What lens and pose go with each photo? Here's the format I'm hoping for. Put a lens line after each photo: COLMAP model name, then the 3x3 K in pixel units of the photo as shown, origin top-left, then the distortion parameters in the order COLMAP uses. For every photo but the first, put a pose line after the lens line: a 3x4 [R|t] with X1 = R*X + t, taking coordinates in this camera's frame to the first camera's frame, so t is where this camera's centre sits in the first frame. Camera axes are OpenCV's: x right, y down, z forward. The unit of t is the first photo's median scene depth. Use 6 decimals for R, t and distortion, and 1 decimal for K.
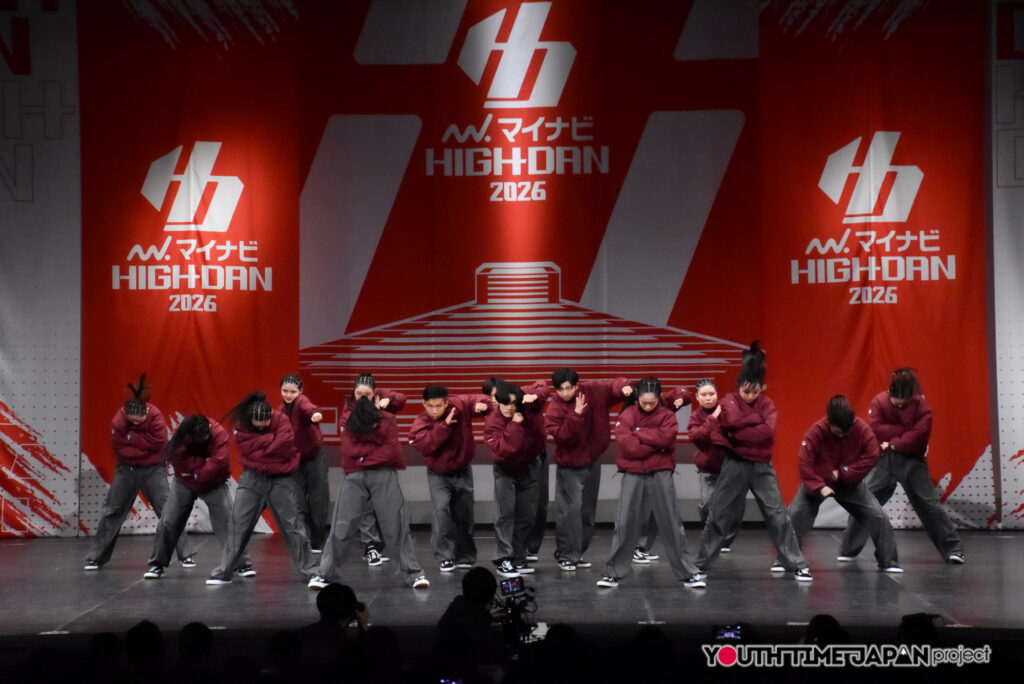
lens RADIAL K [[2886.9, 0, 496.0], [0, 2886.9, 373.7], [0, 0, 1]] dist [0.610924, 2.021017]
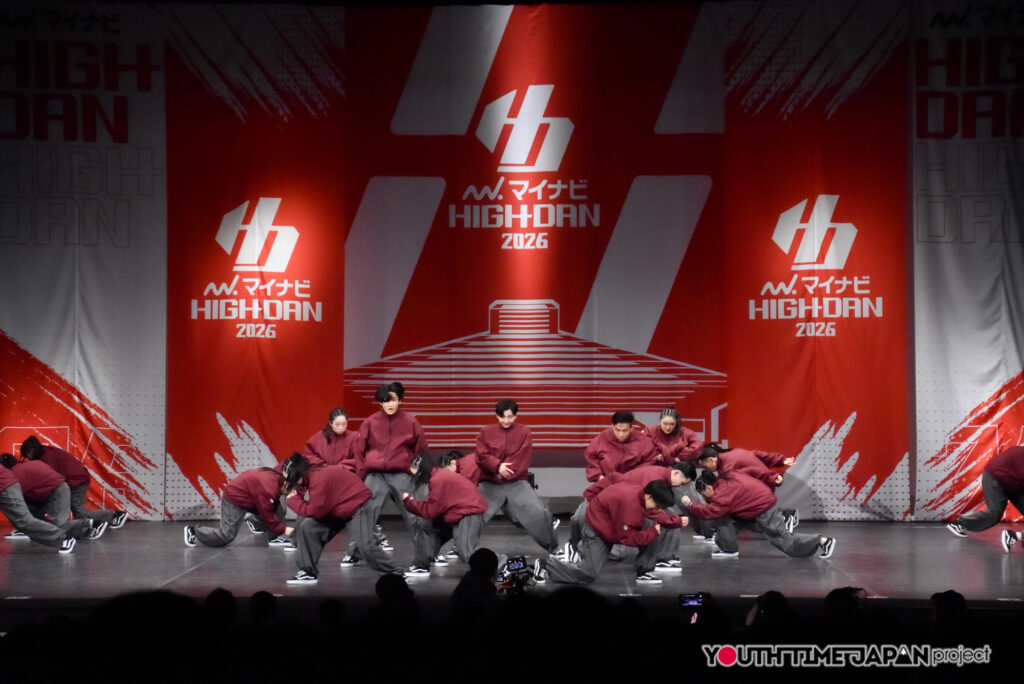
lens RADIAL K [[2192.3, 0, 512.9], [0, 2192.3, 505.6], [0, 0, 1]] dist [0.002327, 0.615940]
pose [[0.999944, 0.008986, 0.005565, -0.001558], [-0.009239, 0.998838, 0.047299, 0.004328], [-0.005134, -0.047347, 0.998865, 0.080492]]
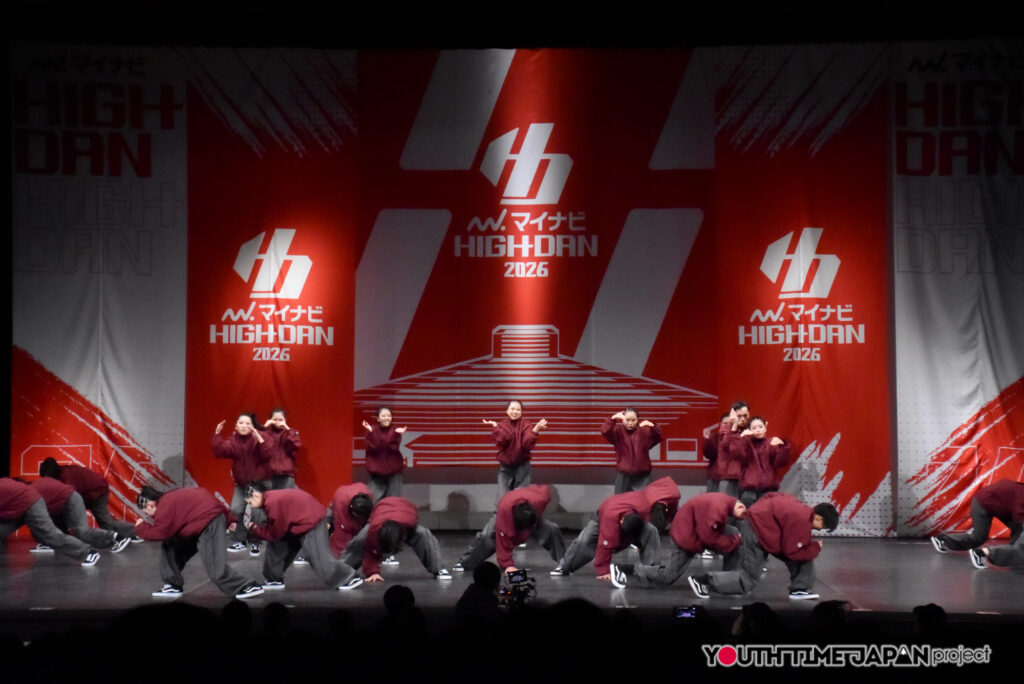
lens RADIAL K [[2406.1, 0, 499.1], [0, 2406.1, 400.5], [0, 0, 1]] dist [0.379920, 0.680854]
pose [[0.999927, 0.011623, -0.003333, -0.000180], [-0.011643, 0.999914, -0.006112, 0.001414], [0.003262, 0.006150, 0.999976, -0.063771]]
